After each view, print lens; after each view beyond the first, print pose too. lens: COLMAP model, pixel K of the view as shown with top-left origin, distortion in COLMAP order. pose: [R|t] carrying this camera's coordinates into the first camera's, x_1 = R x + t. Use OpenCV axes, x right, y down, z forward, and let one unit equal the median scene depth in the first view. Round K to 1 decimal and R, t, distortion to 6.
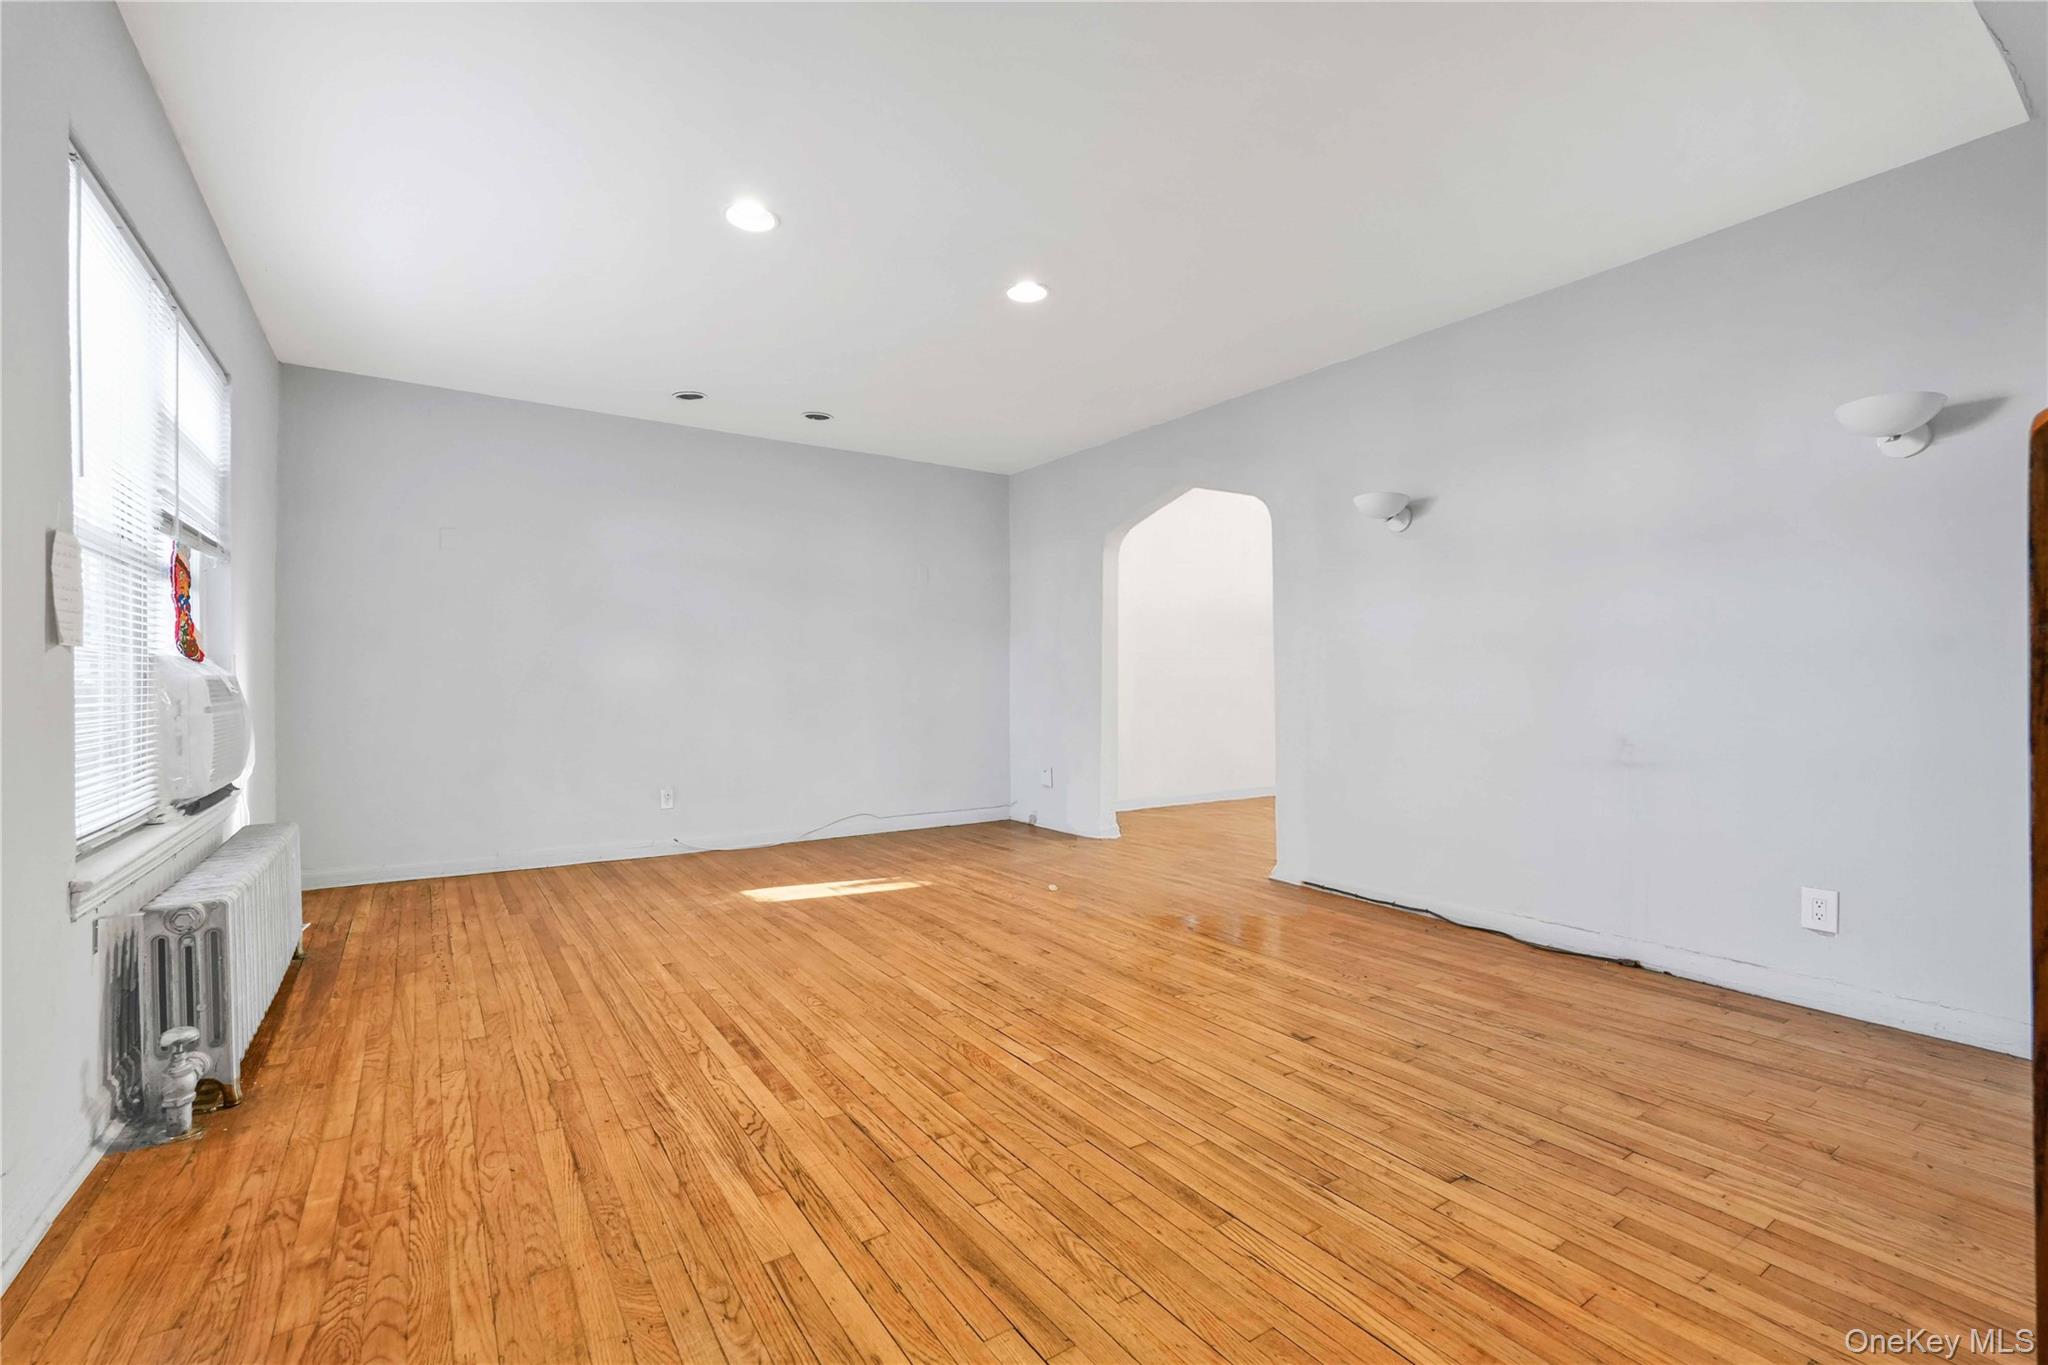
lens RADIAL K [[894.7, 0, 1026.7], [0, 894.7, 689.9], [0, 0, 1]] dist [-0.022800, 0.011215]
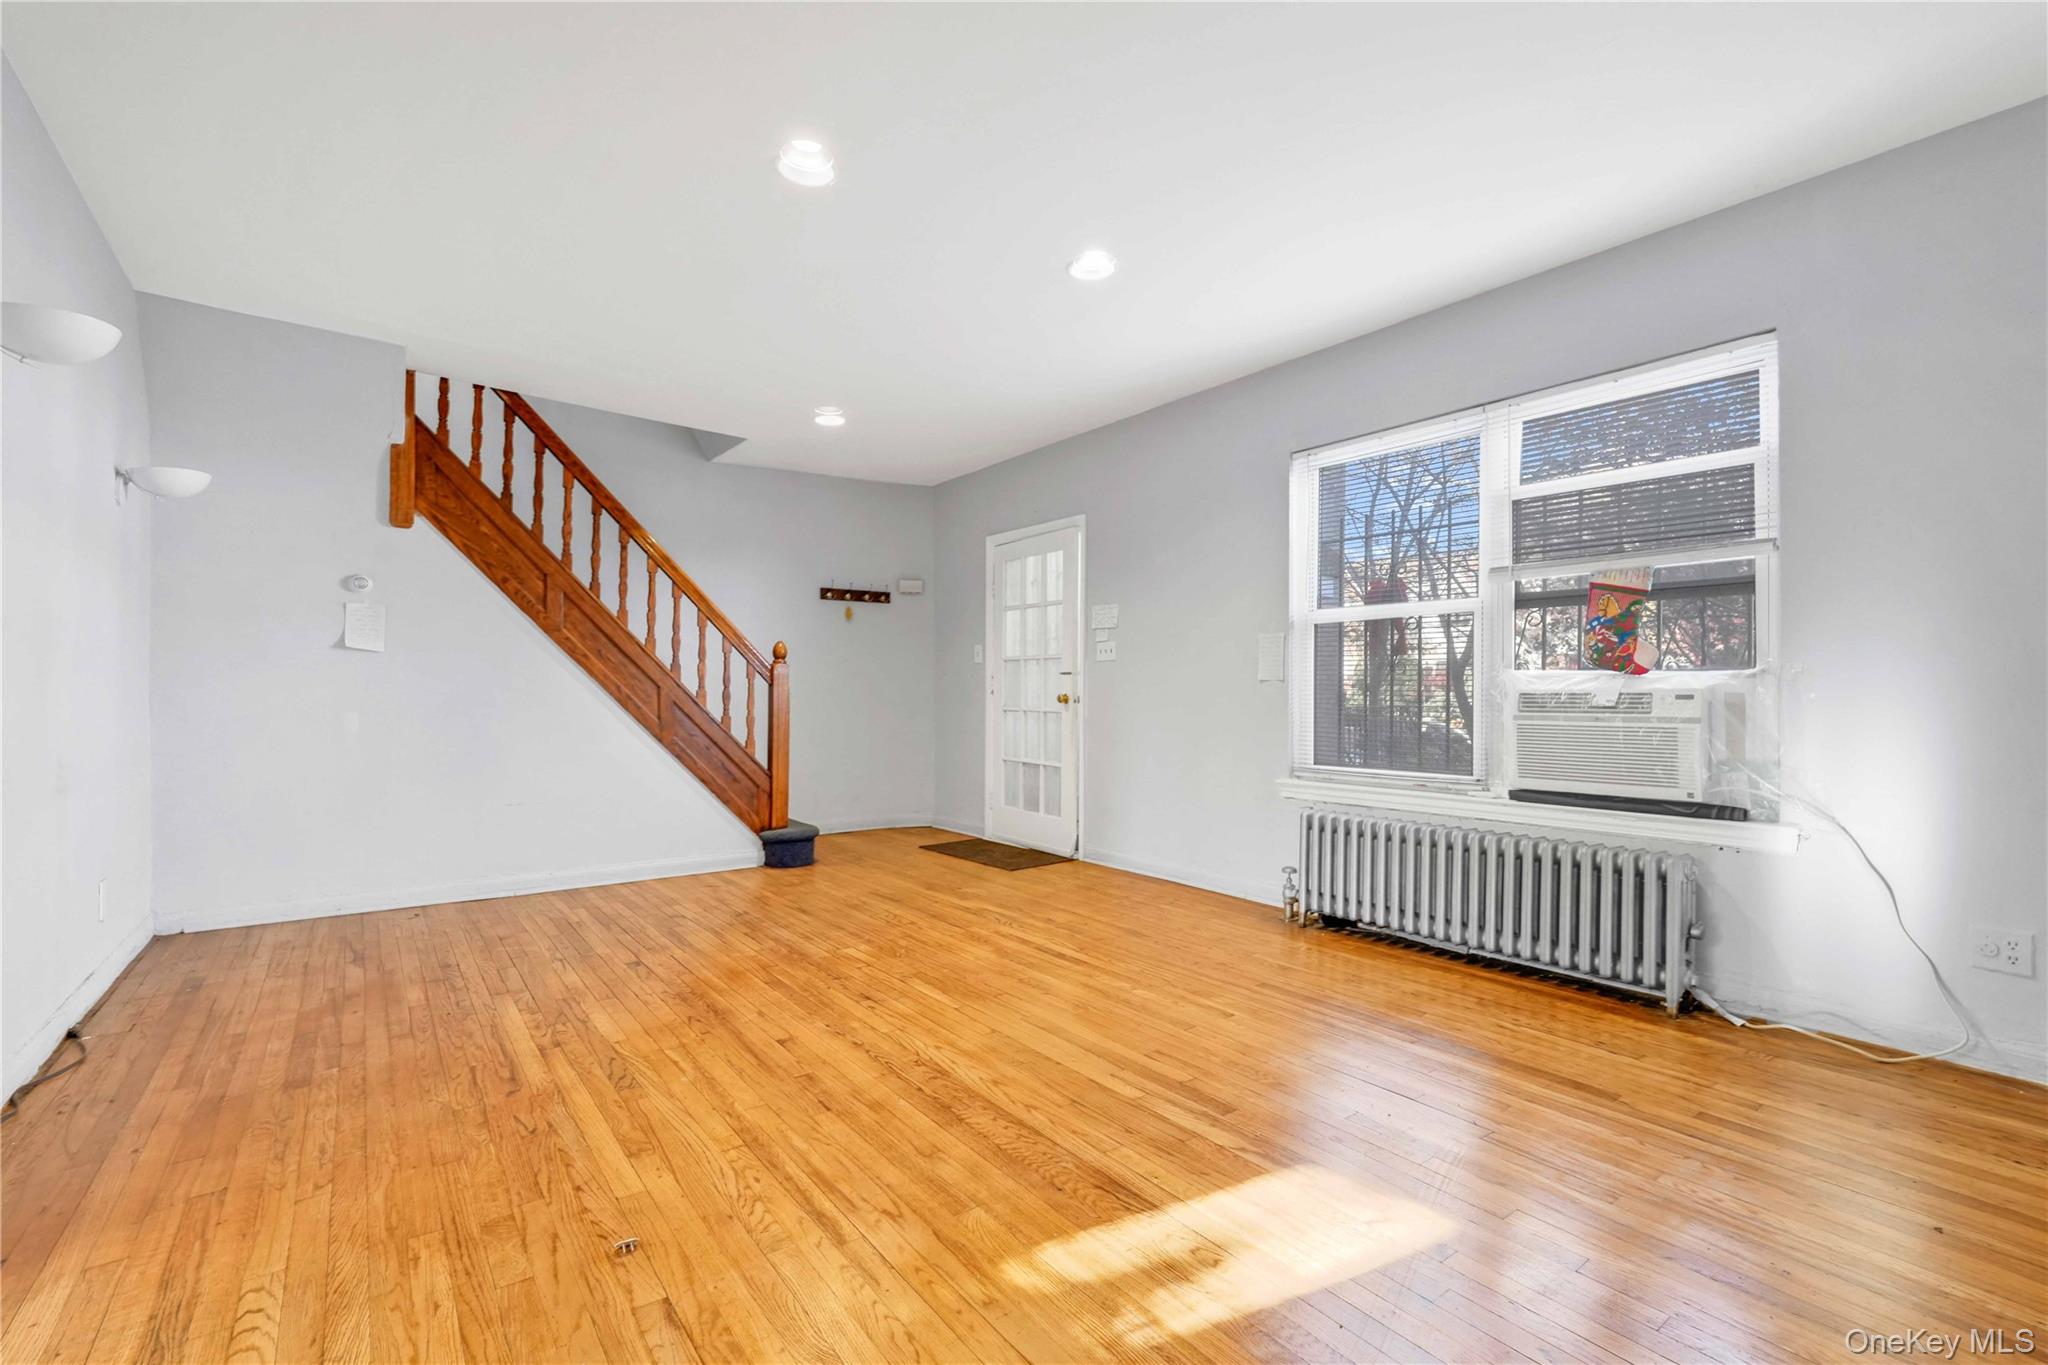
lens RADIAL K [[903.8, 0, 1018.0], [0, 903.8, 699.0], [0, 0, 1]] dist [-0.020075, 0.010402]
pose [[-0.999277, -0.004129, -0.037787, -0.196342], [-0.004586, 0.999917, 0.012019, -0.016061], [0.037735, 0.012184, -0.999214, 2.299440]]
